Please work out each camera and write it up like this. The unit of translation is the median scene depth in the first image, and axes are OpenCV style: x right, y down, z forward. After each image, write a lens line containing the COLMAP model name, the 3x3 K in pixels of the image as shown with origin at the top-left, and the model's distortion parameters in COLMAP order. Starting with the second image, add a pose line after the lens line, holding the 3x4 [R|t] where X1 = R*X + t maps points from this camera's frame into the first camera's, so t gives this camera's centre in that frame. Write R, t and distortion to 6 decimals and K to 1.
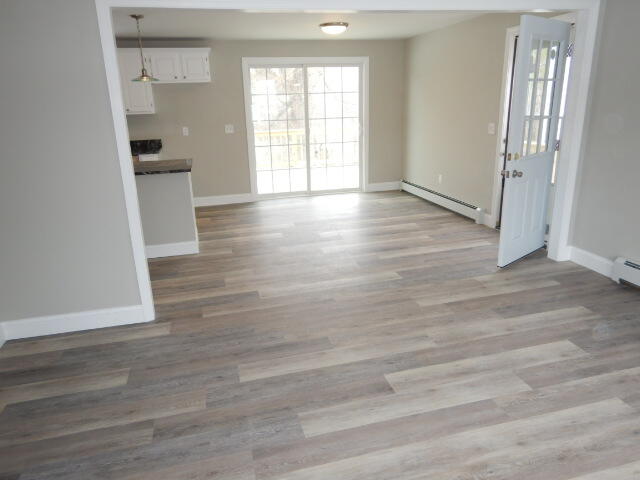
lens RADIAL K [[451.7, 0, 316.7], [0, 451.7, 240.1], [0, 0, 1]] dist [0.009772, -0.003937]
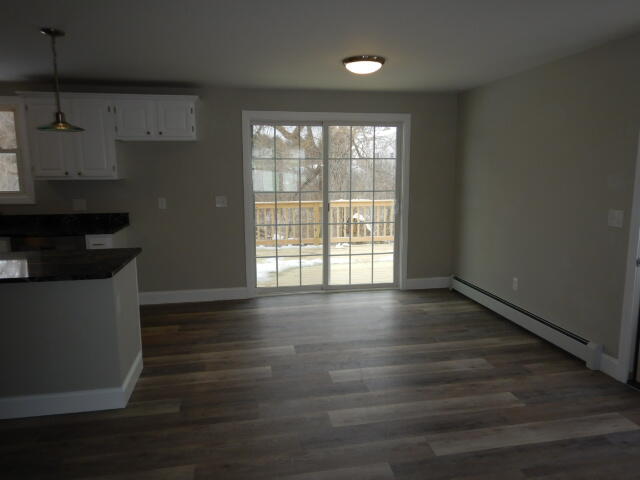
lens RADIAL K [[451.7, 0, 316.7], [0, 451.7, 241.3], [0, 0, 1]] dist [0.009772, -0.003937]
pose [[0.996946, 0.036788, -0.068890, 0.020566], [-0.046119, 0.989192, -0.139185, -0.093889], [0.063025, 0.141937, 0.987867, 0.311831]]
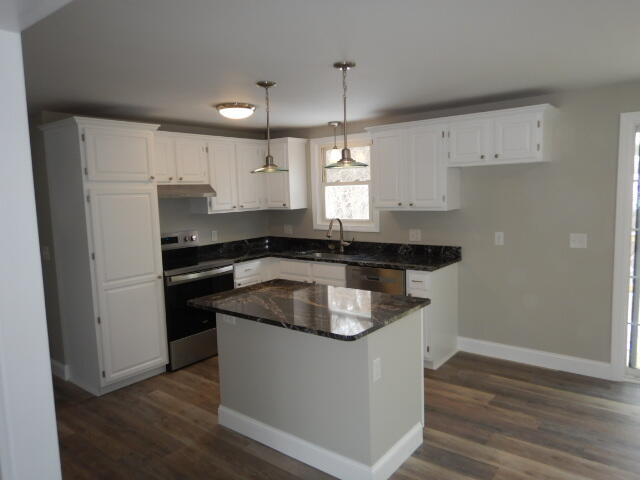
lens RADIAL K [[451.7, 0, 320.6], [0, 451.7, 238.2], [0, 0, 1]] dist [0.009772, -0.003937]
pose [[0.606852, 0.093226, -0.789329, 0.058581], [-0.224079, 0.972881, -0.057371, -0.163222], [0.762574, 0.211688, 0.611284, 0.468882]]
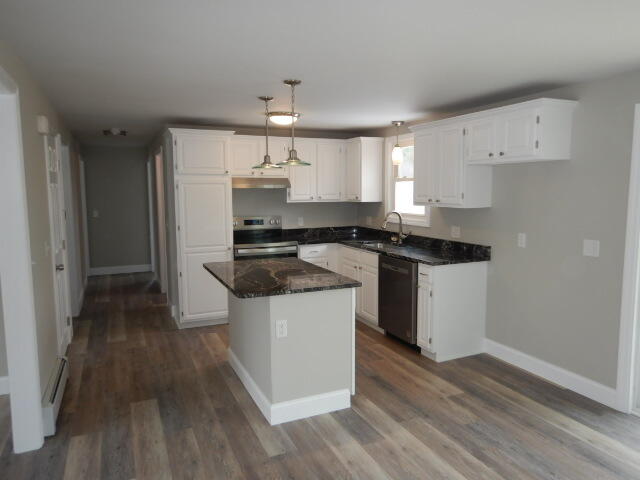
lens RADIAL K [[451.7, 0, 323.4], [0, 451.7, 238.1], [0, 0, 1]] dist [0.009772, -0.003937]
pose [[0.176363, 0.134606, -0.975078, 0.264578], [-0.295804, 0.952065, 0.077926, -0.231835], [0.938827, 0.274689, 0.207726, 0.689514]]
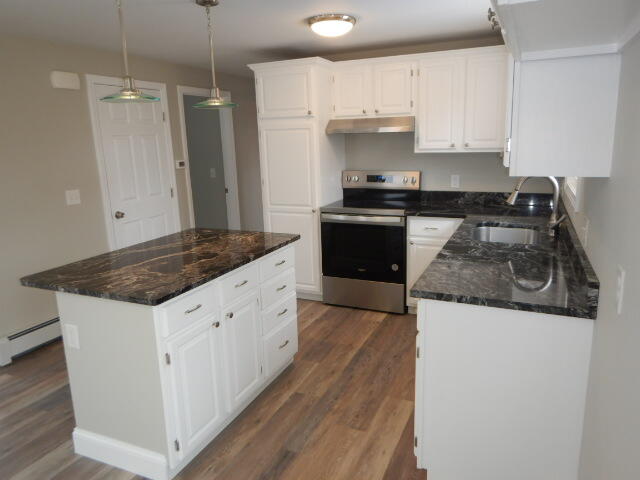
lens RADIAL K [[451.7, 0, 328.8], [0, 451.7, 236.6], [0, 0, 1]] dist [0.009772, -0.003937]
pose [[-0.616179, 0.210366, -0.758993, -0.086261], [-0.194414, 0.893225, 0.405403, -0.340592], [0.763235, 0.397359, -0.509488, 1.086090]]
